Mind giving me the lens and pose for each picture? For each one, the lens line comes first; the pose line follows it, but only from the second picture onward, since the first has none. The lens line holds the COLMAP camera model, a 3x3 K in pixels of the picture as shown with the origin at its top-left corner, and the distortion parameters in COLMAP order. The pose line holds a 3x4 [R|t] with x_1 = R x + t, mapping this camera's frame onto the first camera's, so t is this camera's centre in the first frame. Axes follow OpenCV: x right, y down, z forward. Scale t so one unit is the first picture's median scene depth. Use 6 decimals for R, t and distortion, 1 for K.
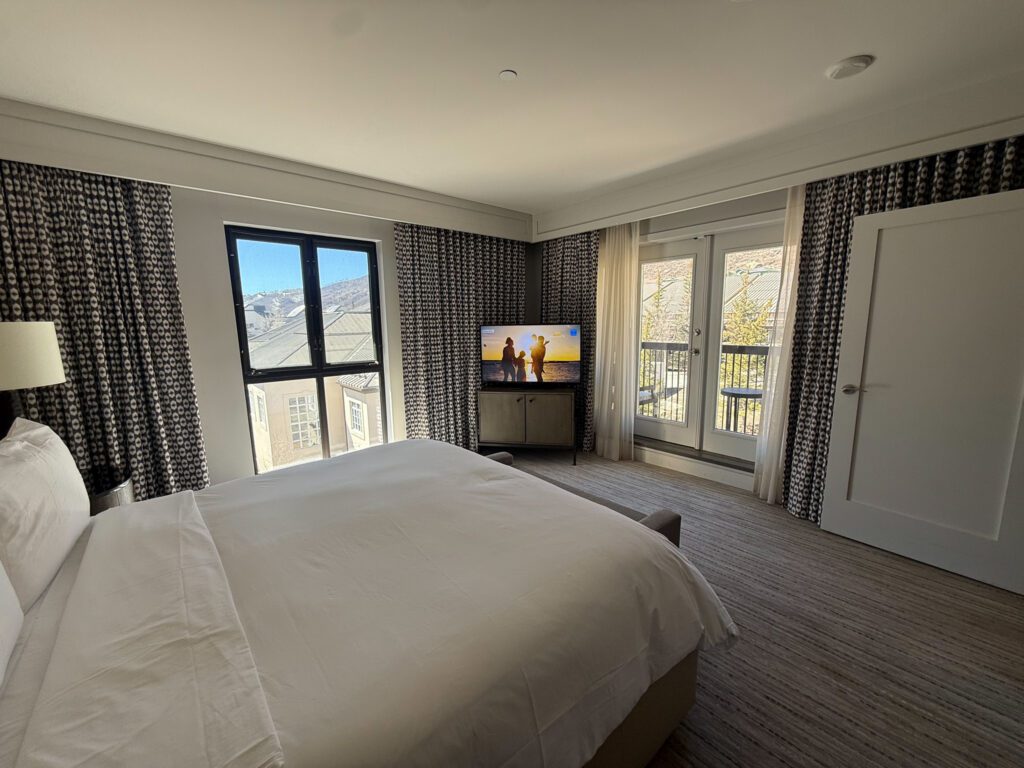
lens RADIAL K [[407.6, 0, 511.5], [0, 407.6, 388.6], [0, 0, 1]] dist [-0.003471, -0.000189]
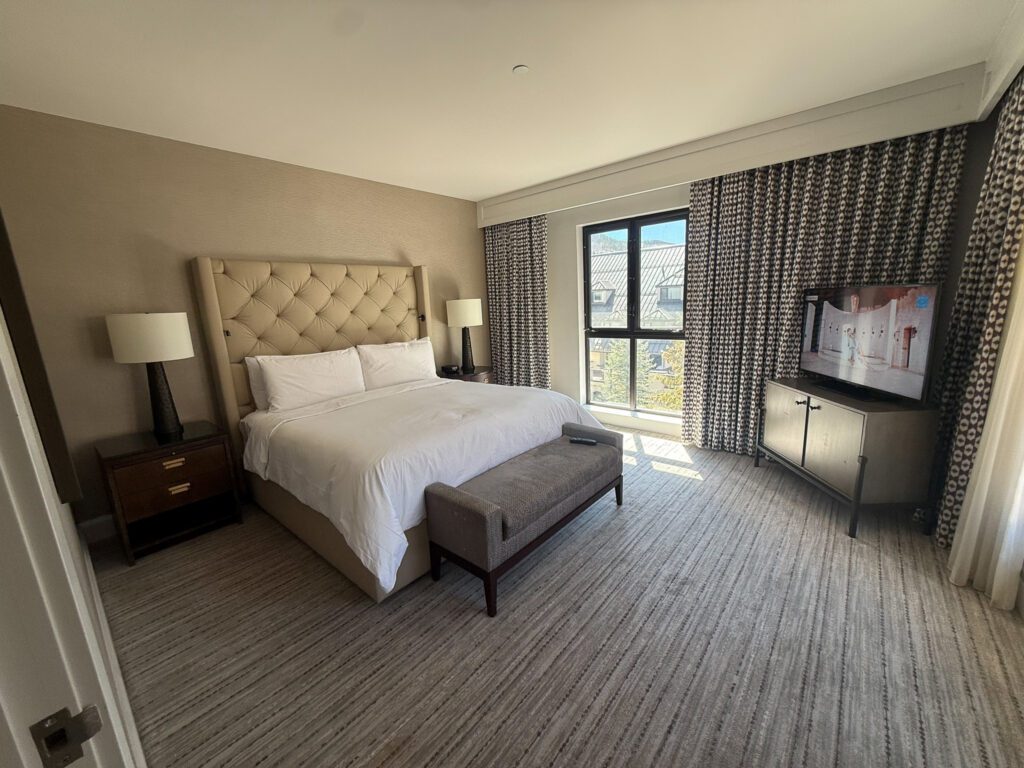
lens RADIAL K [[407.6, 0, 511.0], [0, 407.6, 385.1], [0, 0, 1]] dist [-0.003471, -0.000189]
pose [[0.144425, 0.210550, -0.966856, 0.698181], [-0.108542, 0.974575, 0.196017, -0.094537], [0.983545, 0.076634, 0.163607, 0.488088]]
